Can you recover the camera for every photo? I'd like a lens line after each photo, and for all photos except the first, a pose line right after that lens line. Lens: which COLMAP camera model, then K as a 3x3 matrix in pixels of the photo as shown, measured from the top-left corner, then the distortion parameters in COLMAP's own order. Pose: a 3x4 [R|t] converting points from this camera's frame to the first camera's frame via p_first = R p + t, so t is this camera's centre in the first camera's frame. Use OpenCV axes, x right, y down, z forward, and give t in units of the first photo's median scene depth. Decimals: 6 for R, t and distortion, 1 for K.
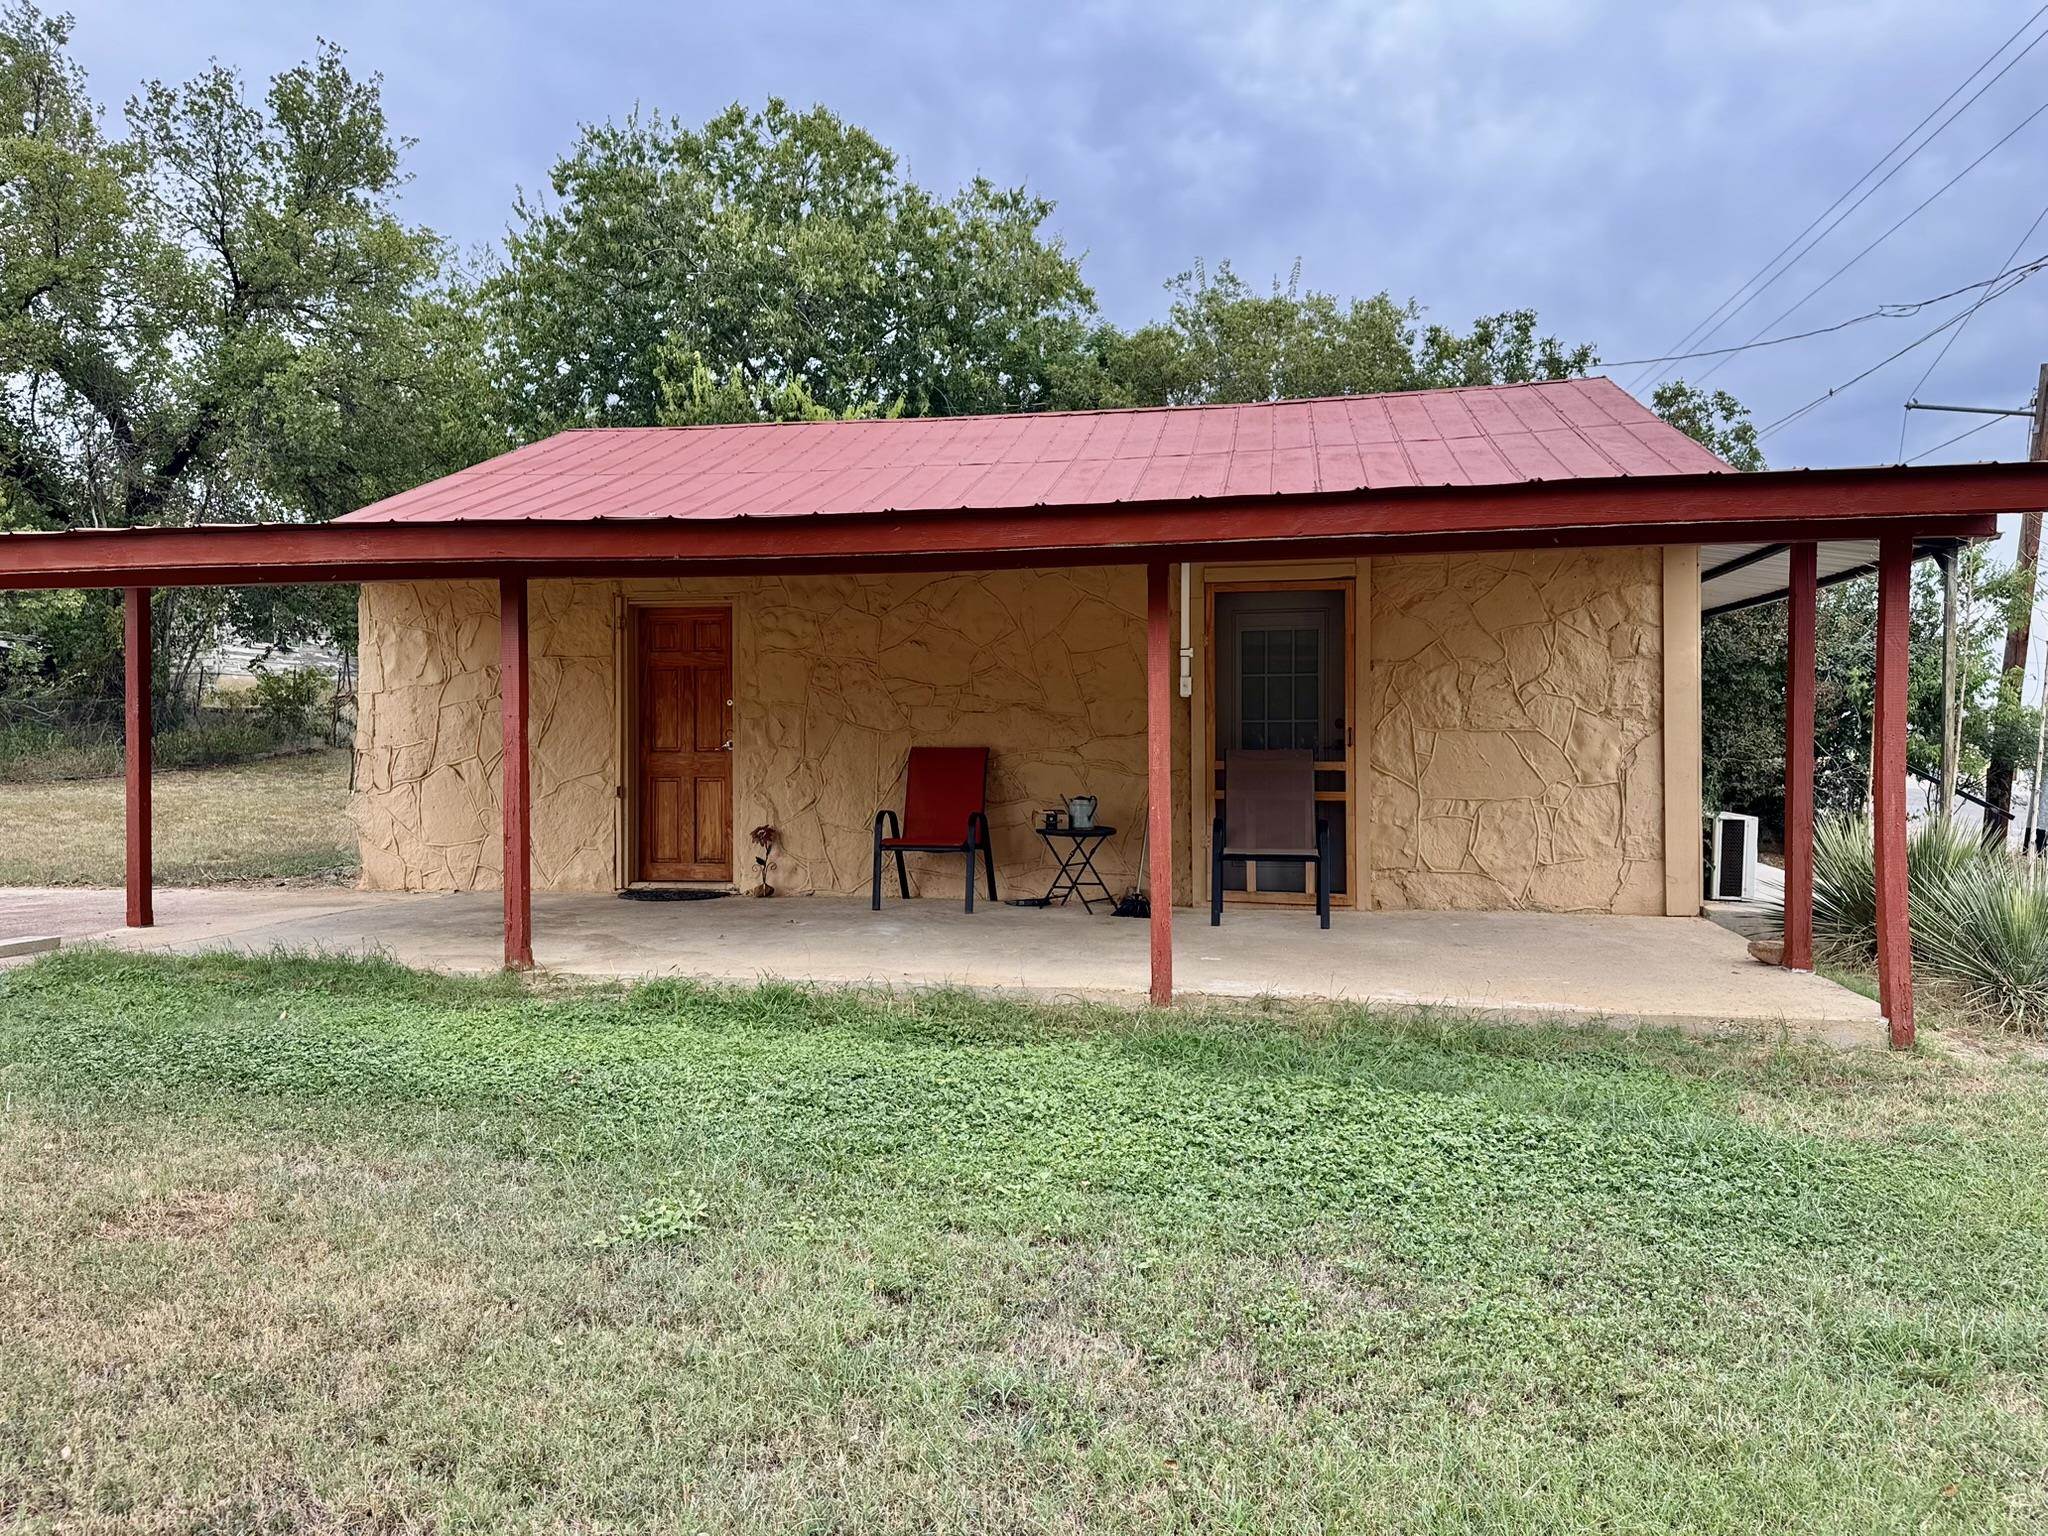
lens RADIAL K [[1432.2, 0, 1024.0], [0, 1432.2, 768.0], [0, 0, 1]] dist [0.123485, -0.210915]
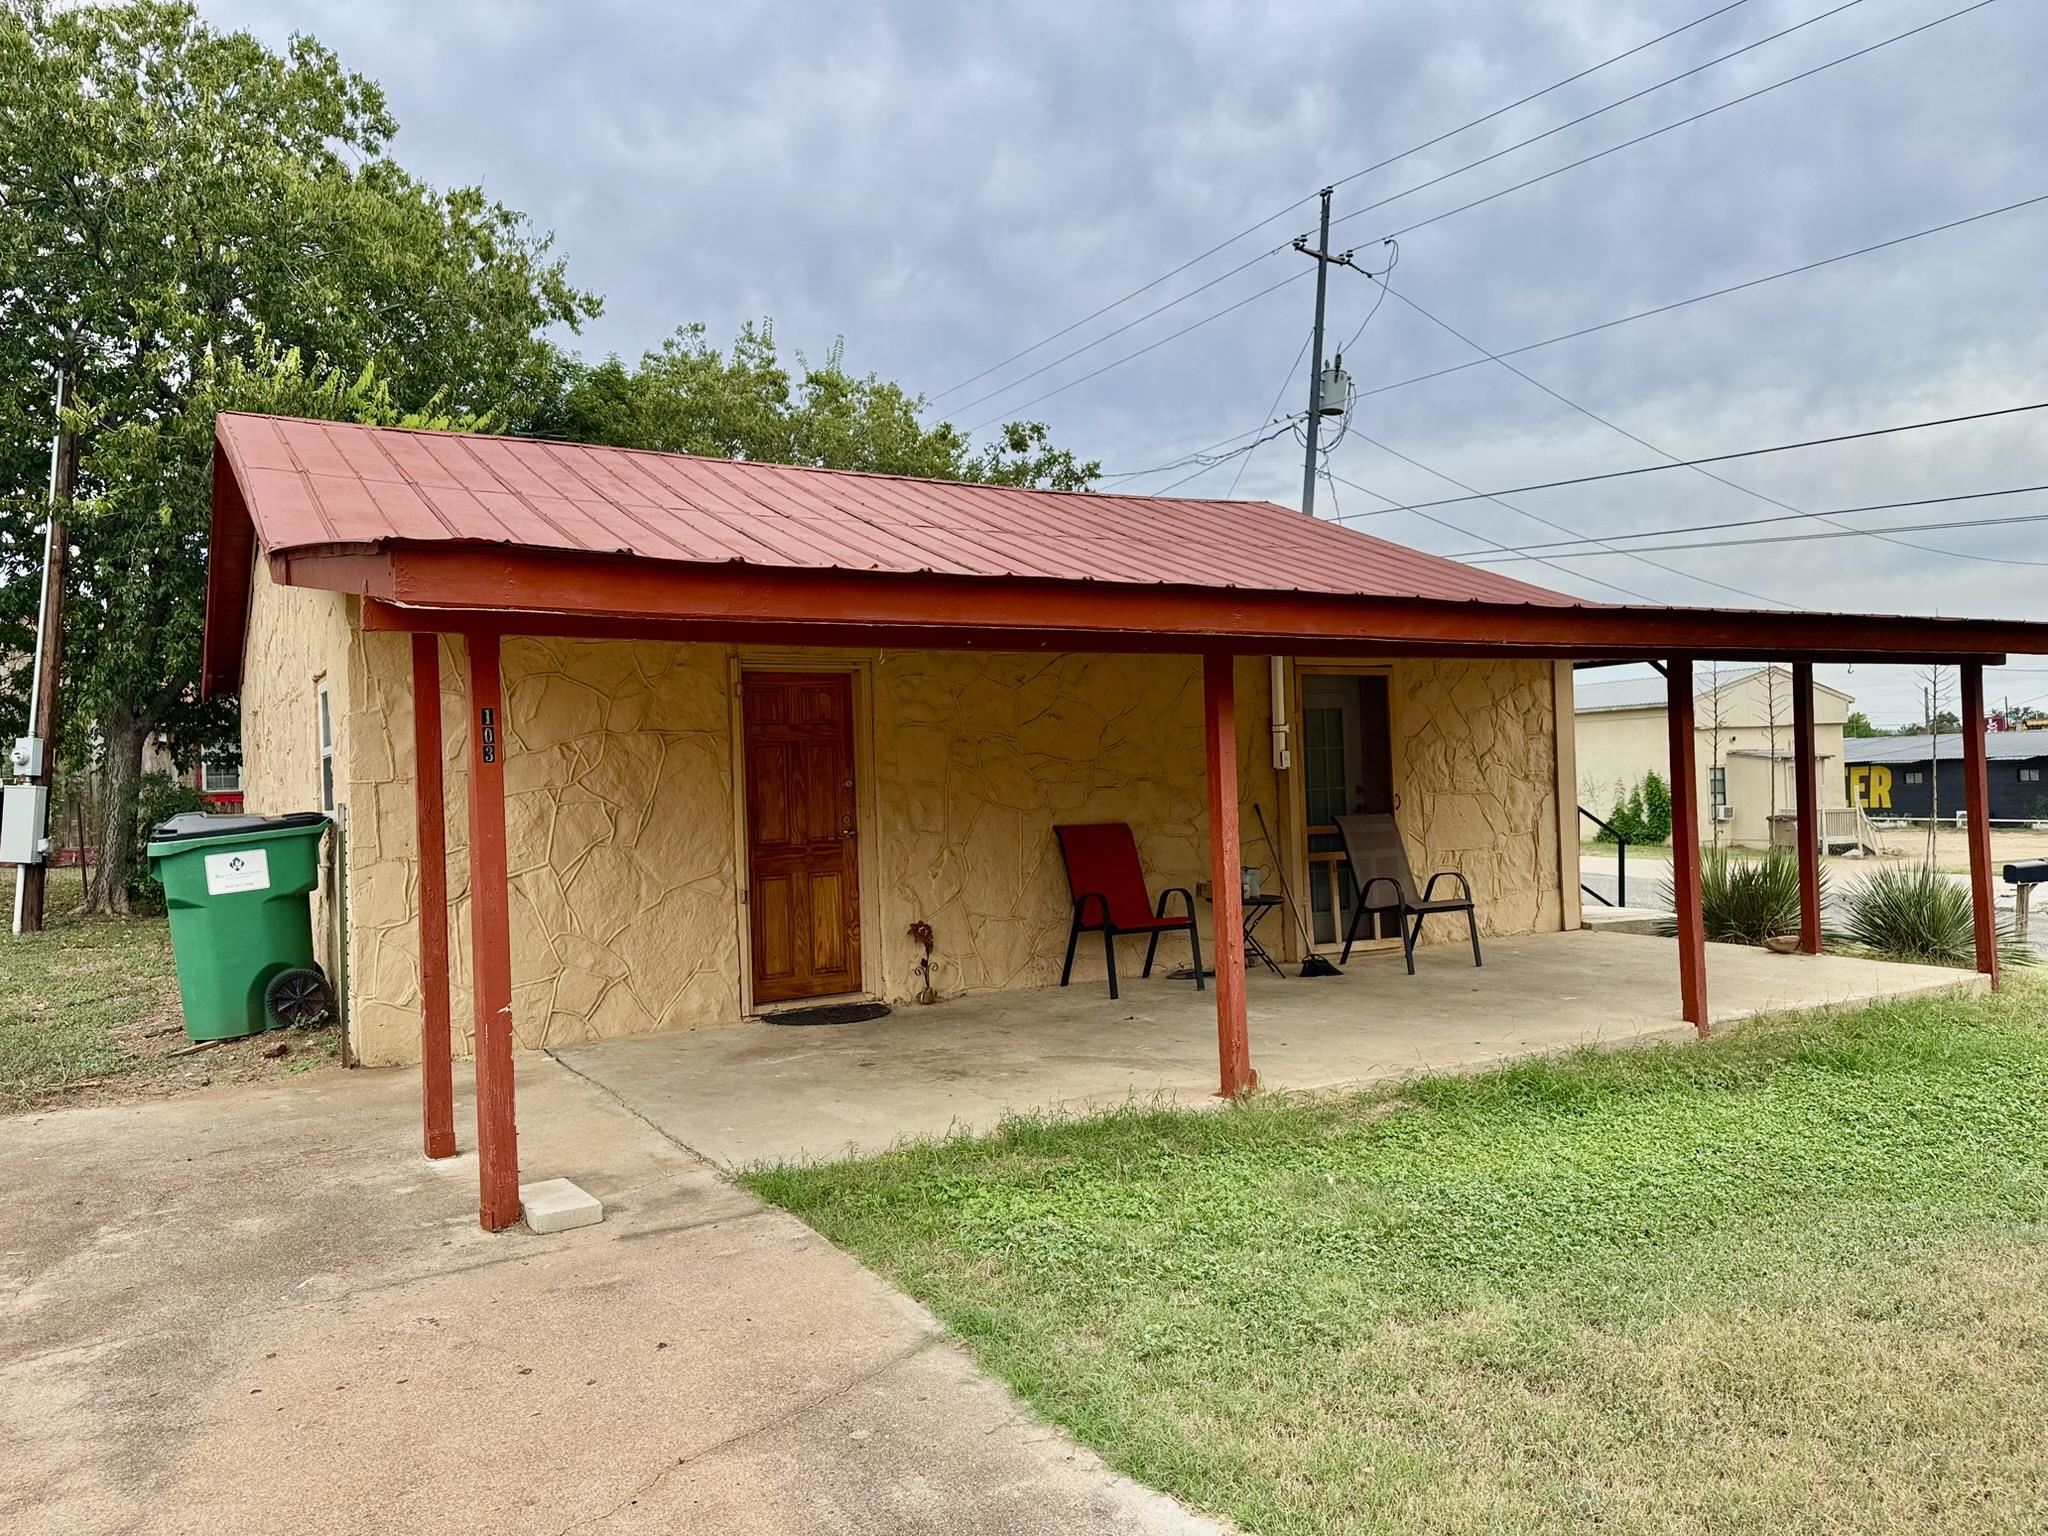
lens RADIAL K [[1432.2, 0, 1024.0], [0, 1432.2, 768.0], [0, 0, 1]] dist [0.123485, -0.210915]
pose [[0.755869, -0.015579, 0.654538, -0.708529], [0.041777, 0.998827, -0.024471, -0.030208], [-0.653389, 0.045841, 0.755633, 0.288581]]
